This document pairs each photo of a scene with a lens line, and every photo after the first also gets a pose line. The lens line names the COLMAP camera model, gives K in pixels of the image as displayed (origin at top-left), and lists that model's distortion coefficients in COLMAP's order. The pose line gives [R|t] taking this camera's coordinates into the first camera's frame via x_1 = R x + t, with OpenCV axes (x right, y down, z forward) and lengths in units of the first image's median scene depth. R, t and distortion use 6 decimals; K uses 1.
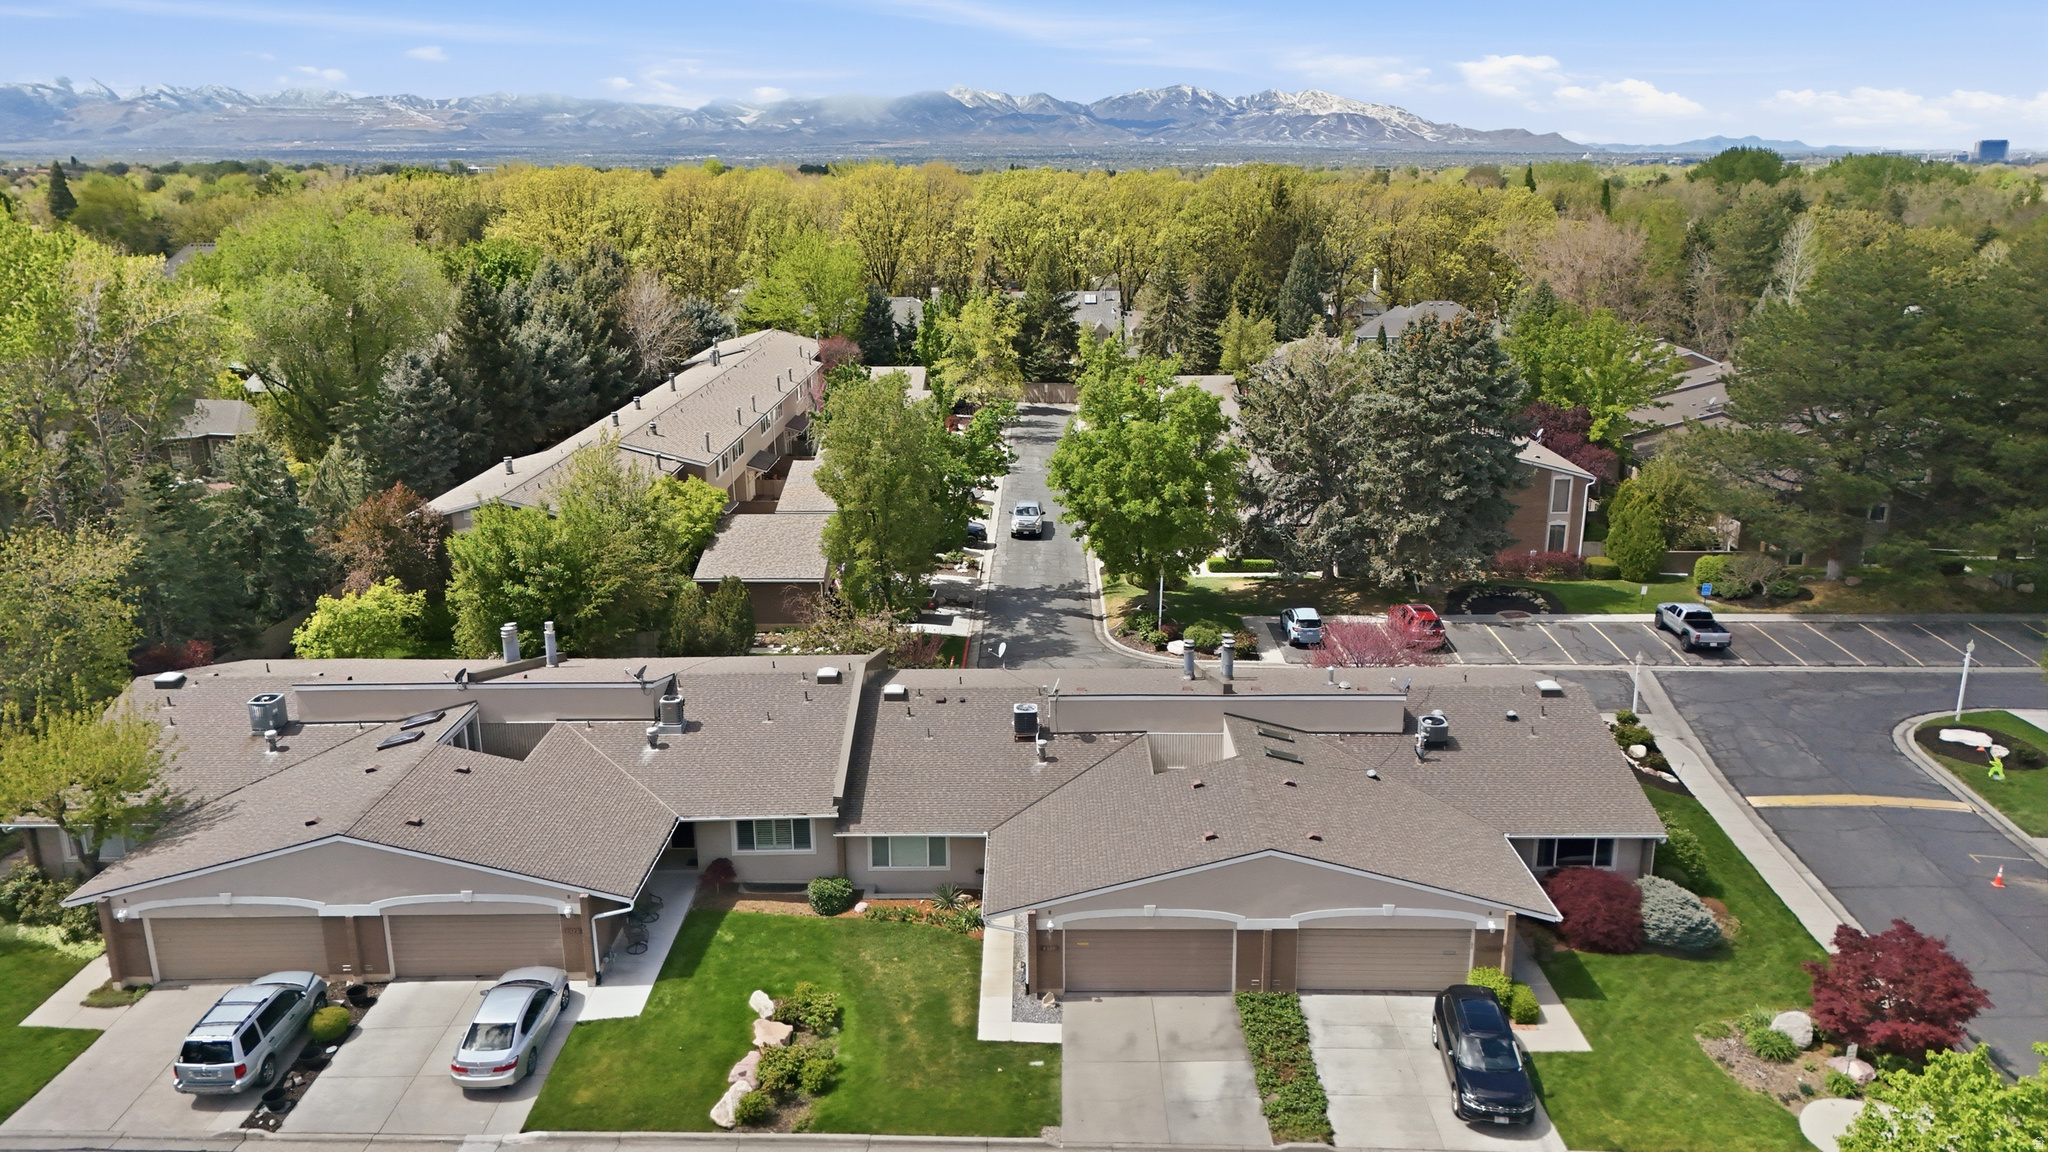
lens RADIAL K [[1502.6, 0, 1022.1], [0, 1502.6, 585.8], [0, 0, 1]] dist [0.085574, -0.093272]
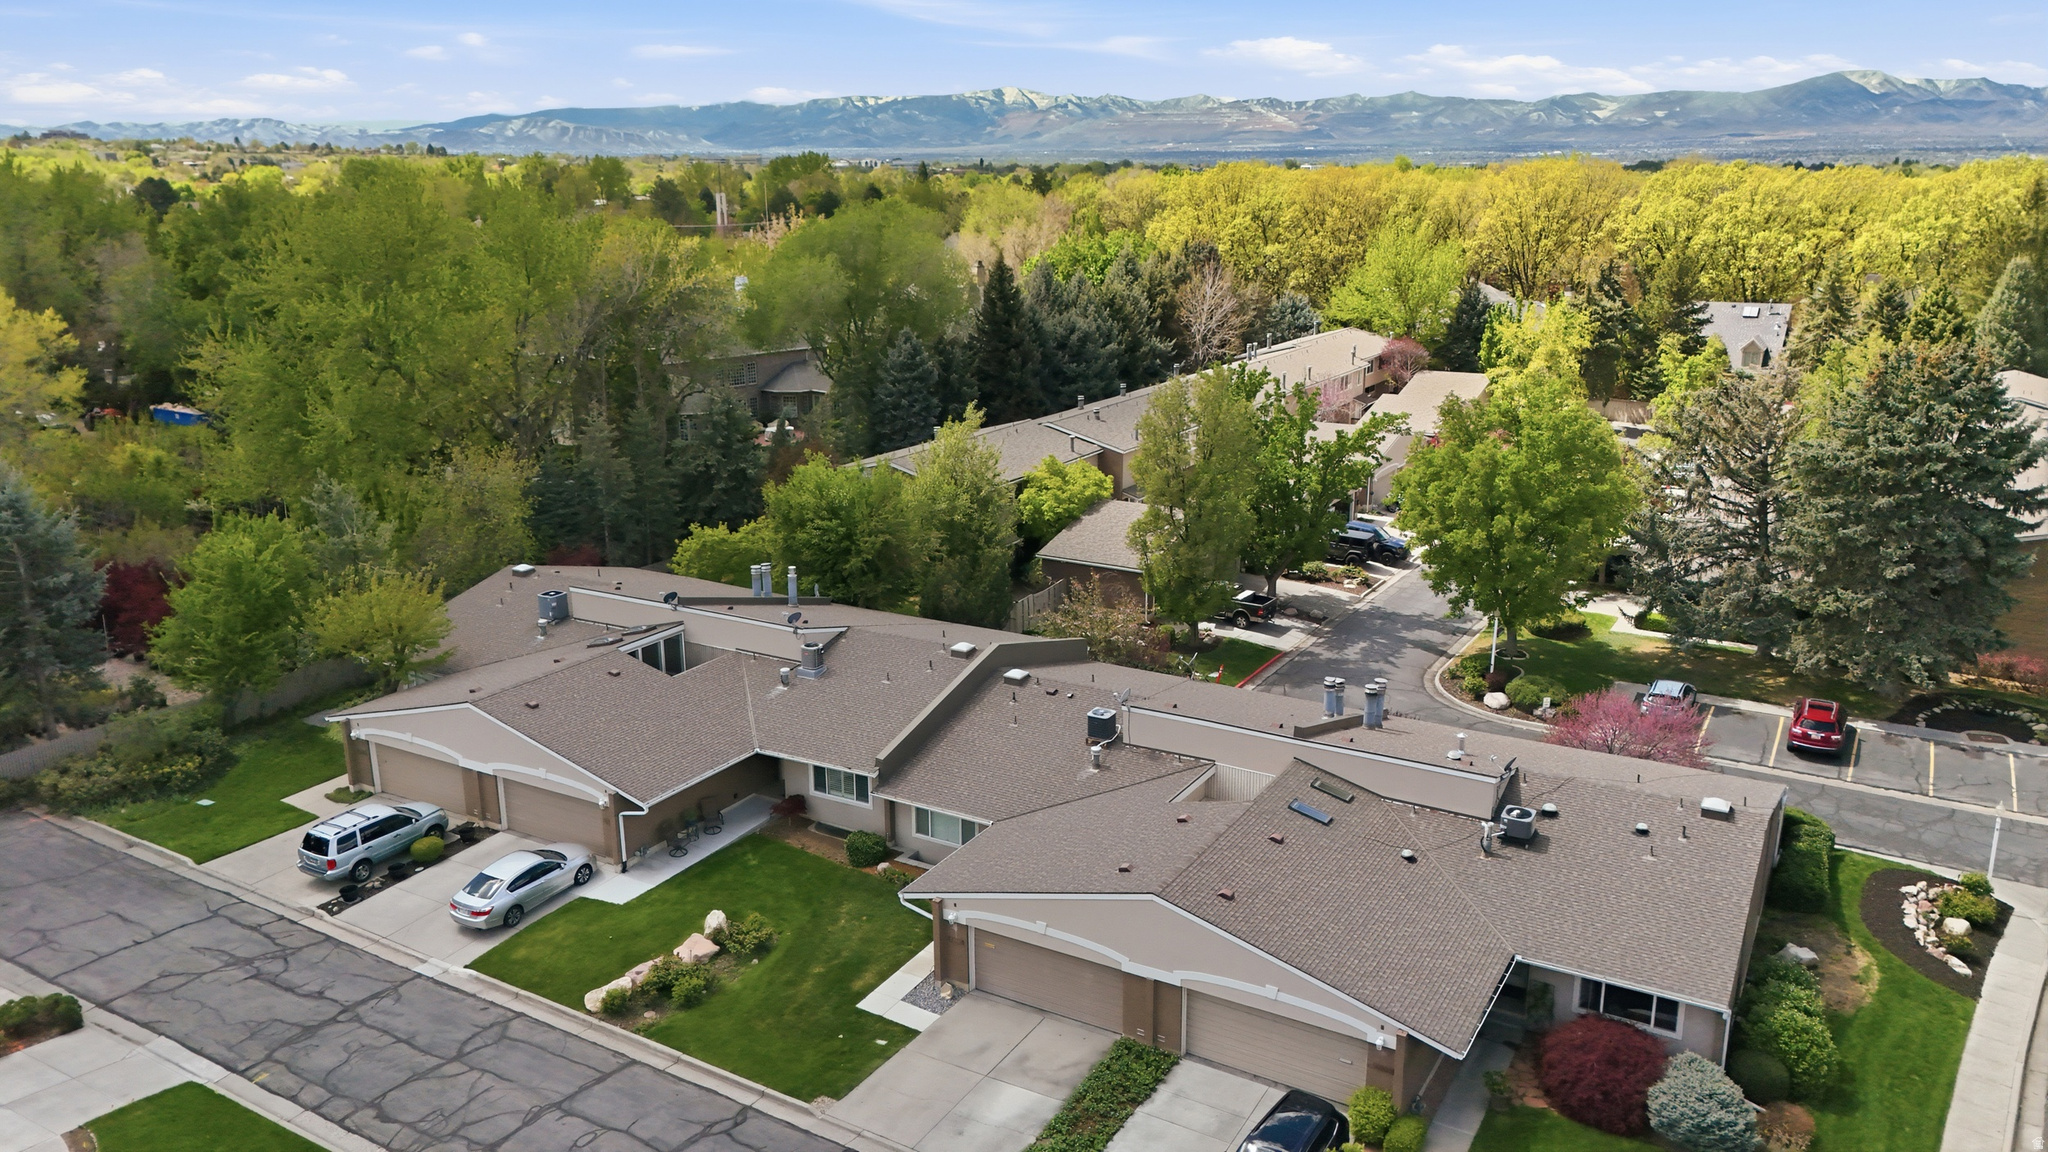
lens RADIAL K [[1502.6, 0, 1022.1], [0, 1502.6, 585.8], [0, 0, 1]] dist [0.085574, -0.093272]
pose [[0.865685, 0.138635, -0.481010, 0.345400], [-0.137851, 0.989755, 0.037171, -0.024849], [0.481235, 0.034129, 0.875927, 0.092267]]
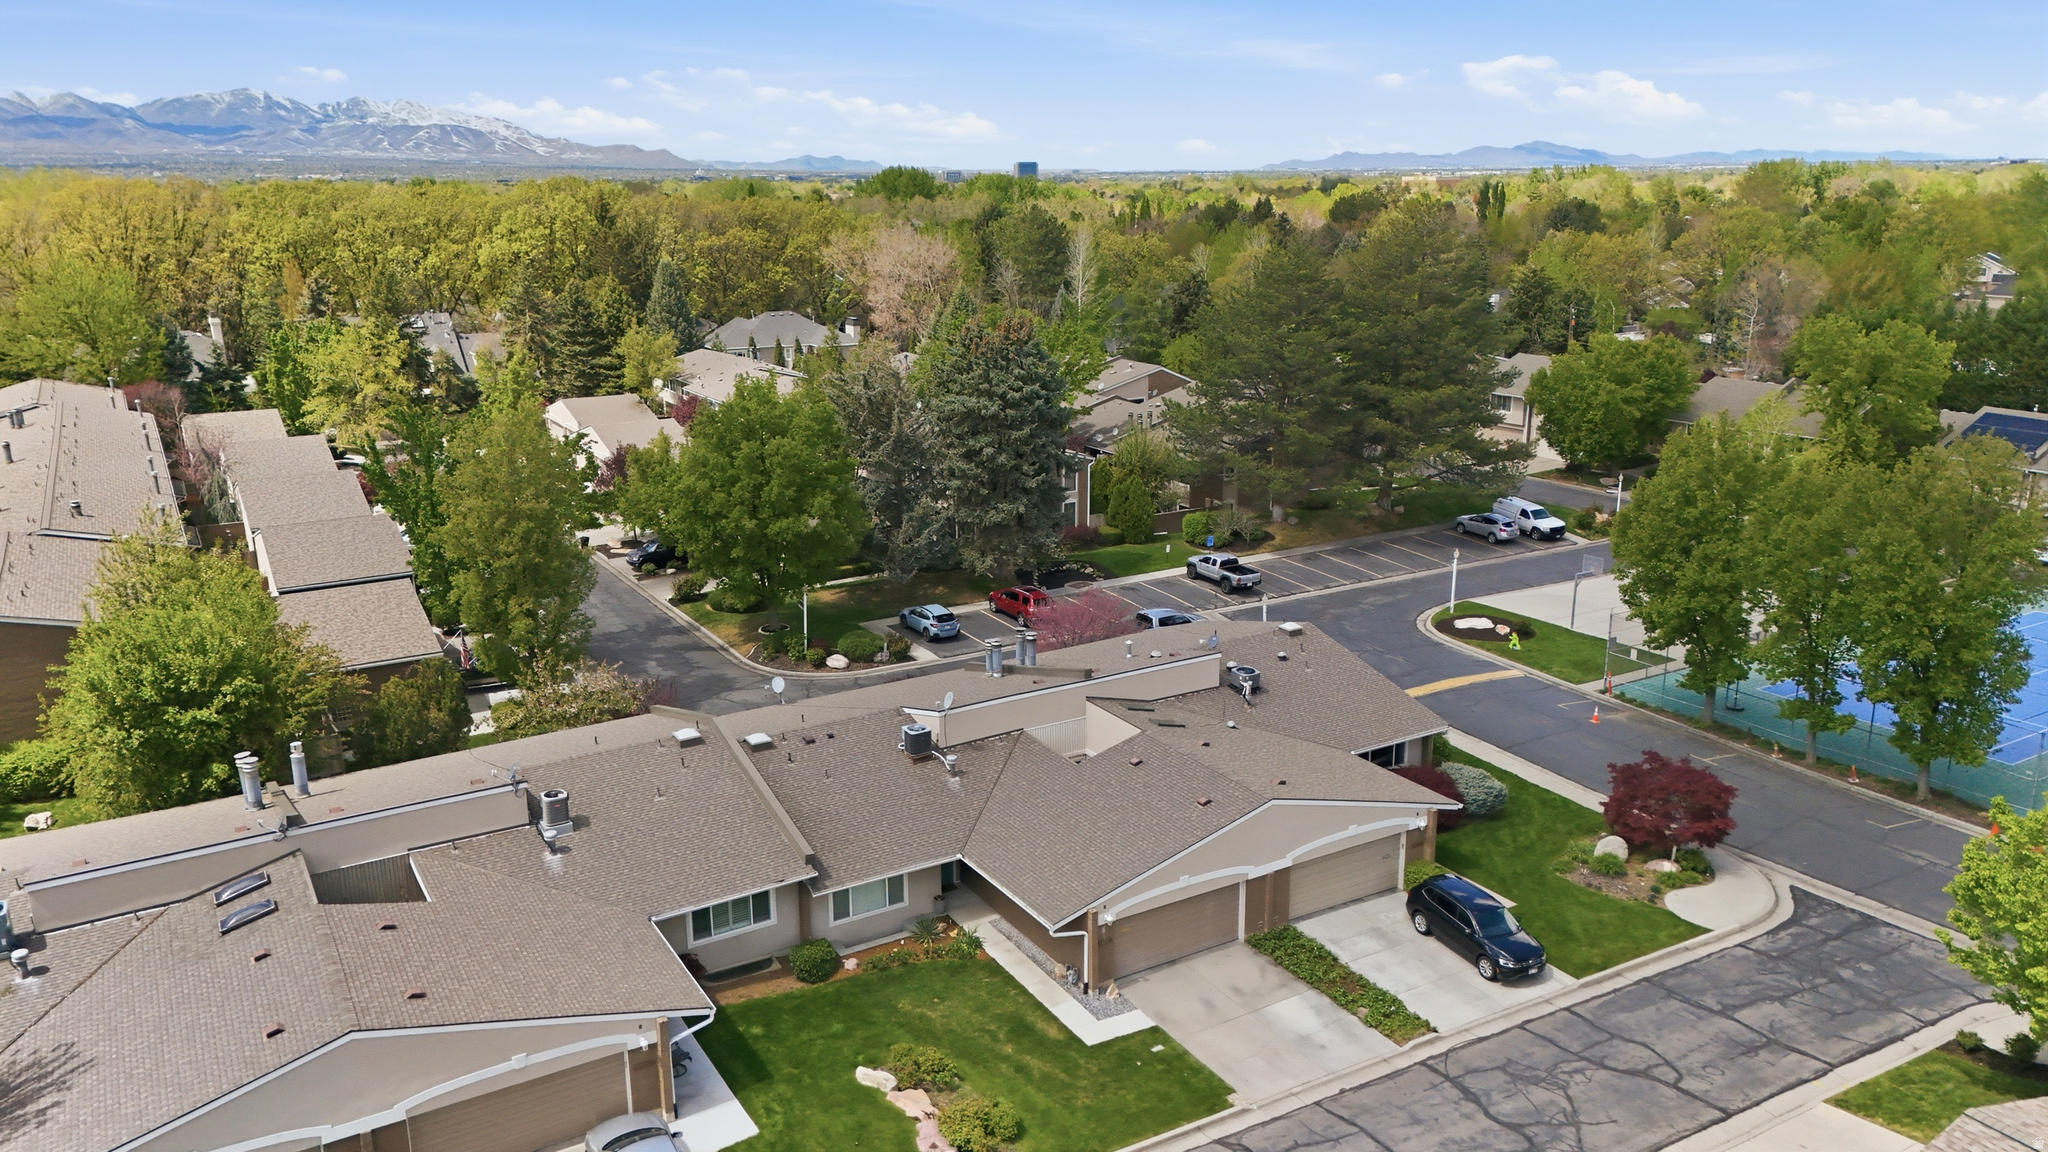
lens RADIAL K [[1502.6, 0, 1022.1], [0, 1502.6, 585.8], [0, 0, 1]] dist [0.085574, -0.093272]
pose [[0.852276, -0.139178, 0.504236, -0.349130], [0.143684, 0.989164, 0.030168, -0.025642], [-0.502971, 0.046739, 0.863038, 0.091728]]
